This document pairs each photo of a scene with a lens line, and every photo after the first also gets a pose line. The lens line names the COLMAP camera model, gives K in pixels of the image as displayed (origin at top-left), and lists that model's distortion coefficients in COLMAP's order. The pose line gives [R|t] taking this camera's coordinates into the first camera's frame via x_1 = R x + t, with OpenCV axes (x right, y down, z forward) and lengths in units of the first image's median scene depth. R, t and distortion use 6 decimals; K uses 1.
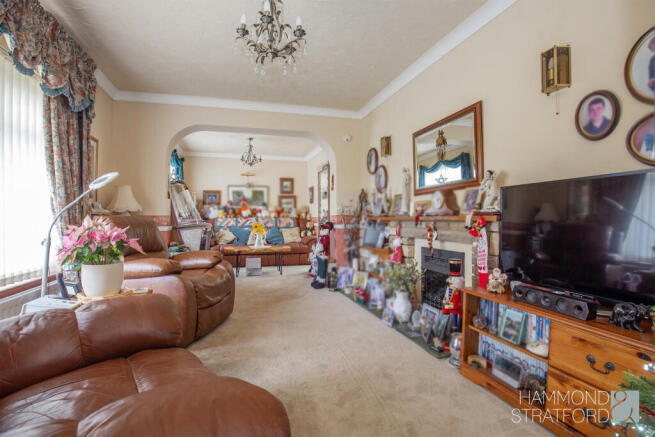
lens RADIAL K [[308.8, 0, 327.8], [0, 308.8, 218.2], [0, 0, 1]] dist [-0.004377, -0.000507]
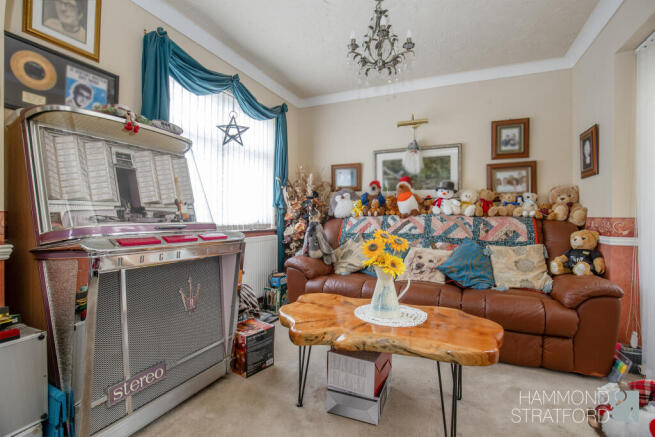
lens RADIAL K [[308.8, 0, 330.6], [0, 308.8, 213.4], [0, 0, 1]] dist [-0.004377, -0.000507]
pose [[0.758140, 0.009268, -0.652026, -0.048163], [-0.006773, 0.999957, 0.006338, -0.007690], [0.652056, -0.000389, 0.758170, 0.564269]]
